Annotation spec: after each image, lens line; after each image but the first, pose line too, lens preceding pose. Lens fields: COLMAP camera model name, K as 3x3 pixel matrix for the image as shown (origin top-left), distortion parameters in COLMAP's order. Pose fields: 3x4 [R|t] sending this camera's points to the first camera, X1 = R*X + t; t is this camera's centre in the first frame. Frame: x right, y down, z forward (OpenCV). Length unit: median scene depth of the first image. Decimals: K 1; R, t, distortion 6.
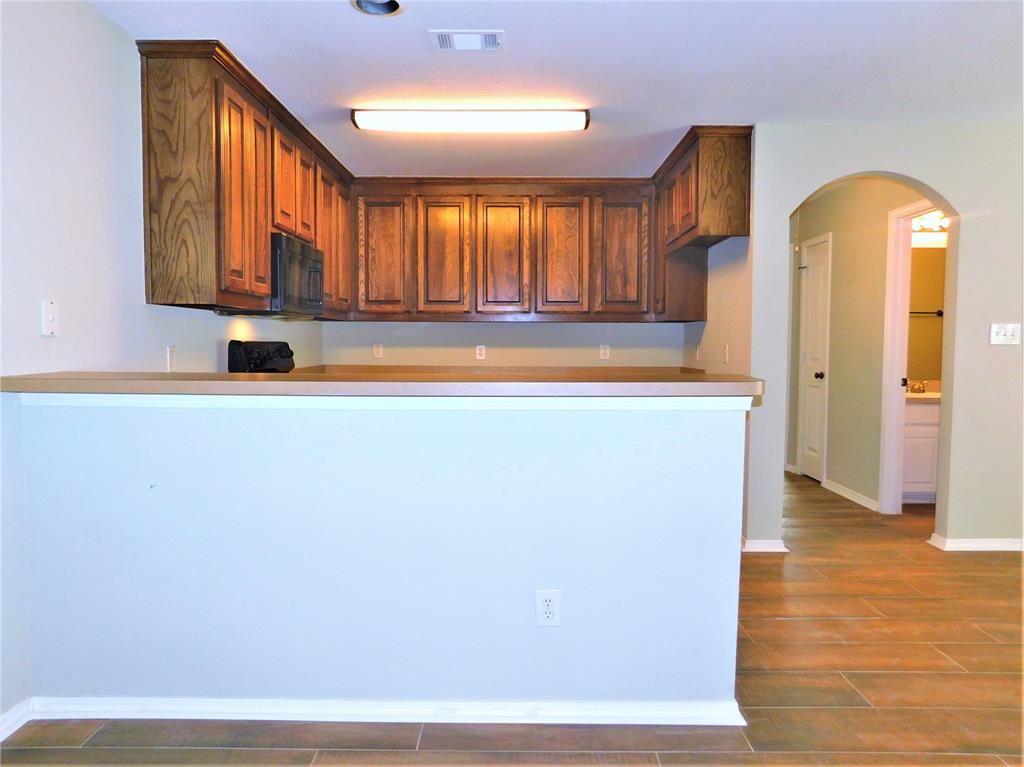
lens RADIAL K [[698.6, 0, 512.0], [0, 698.6, 383.5], [0, 0, 1]] dist [-0.064914, 0.060488]
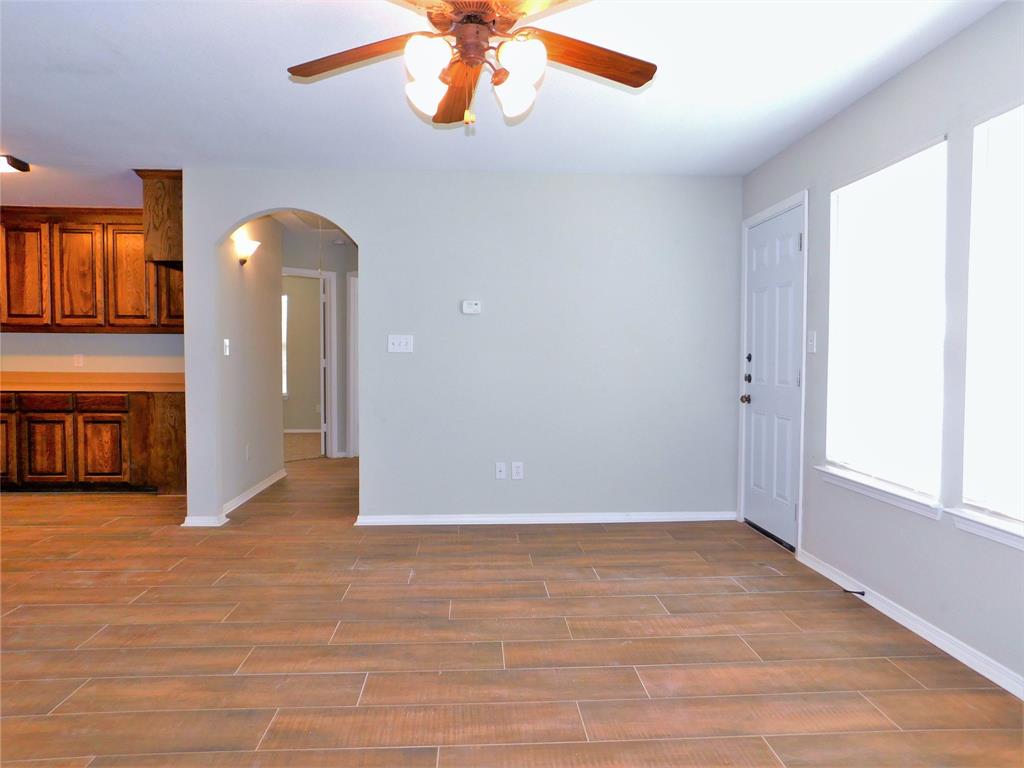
lens RADIAL K [[686.5, 0, 512.0], [0, 686.5, 384.0], [0, 0, 1]] dist [-0.055187, 0.059620]
pose [[0.997742, 0.002047, 0.067126, 0.624802], [-0.000766, 0.999817, -0.019100, 0.015676], [-0.067153, 0.019006, 0.997562, -0.155348]]
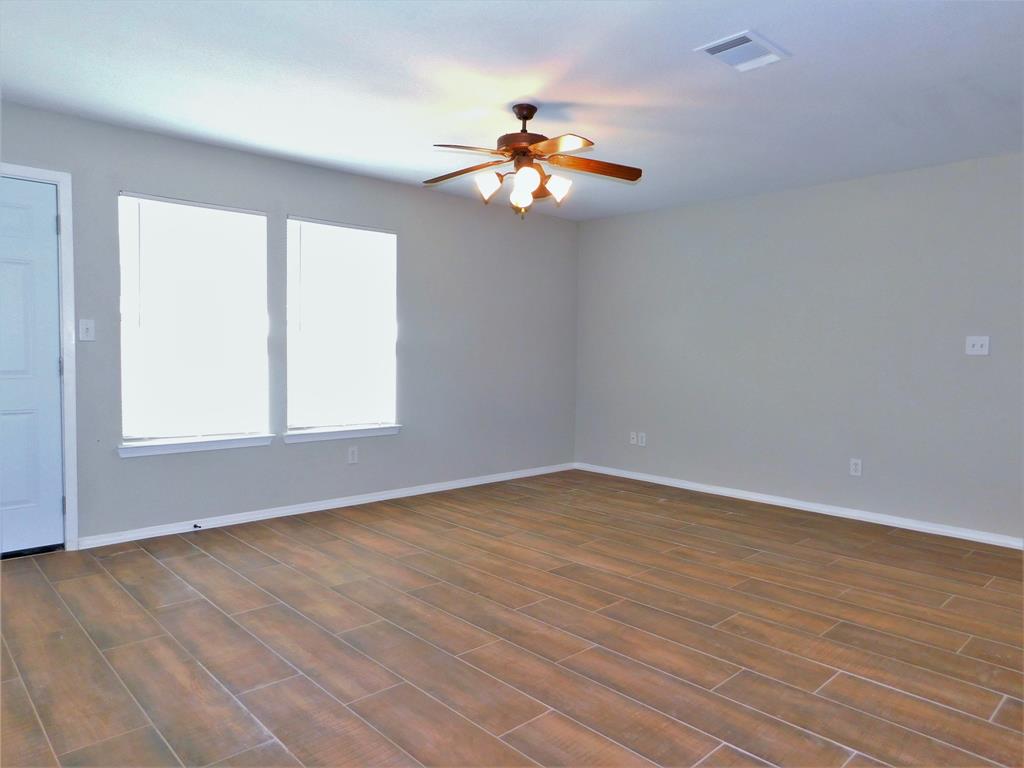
lens RADIAL K [[686.5, 0, 512.0], [0, 686.5, 384.0], [0, 0, 1]] dist [-0.055187, 0.059620]
pose [[-0.693127, -0.044716, 0.719427, 0.139996], [0.028003, 0.995650, 0.088865, -0.037074], [-0.720271, 0.081741, -0.688860, 0.728299]]
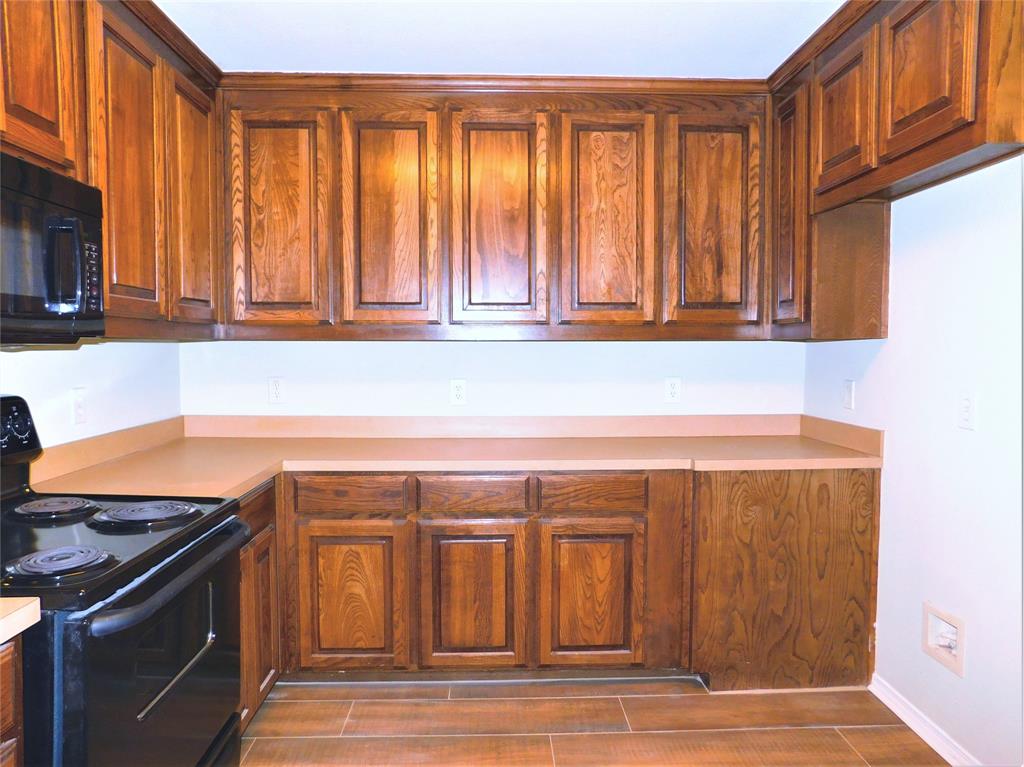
lens RADIAL K [[686.5, 0, 512.0], [0, 686.5, 383.5], [0, 0, 1]] dist [-0.055187, 0.059620]
pose [[0.999161, -0.006219, 0.040470, -0.025340], [0.006456, 0.999963, -0.005733, -0.051969], [-0.040433, 0.005989, 0.999164, 0.465009]]
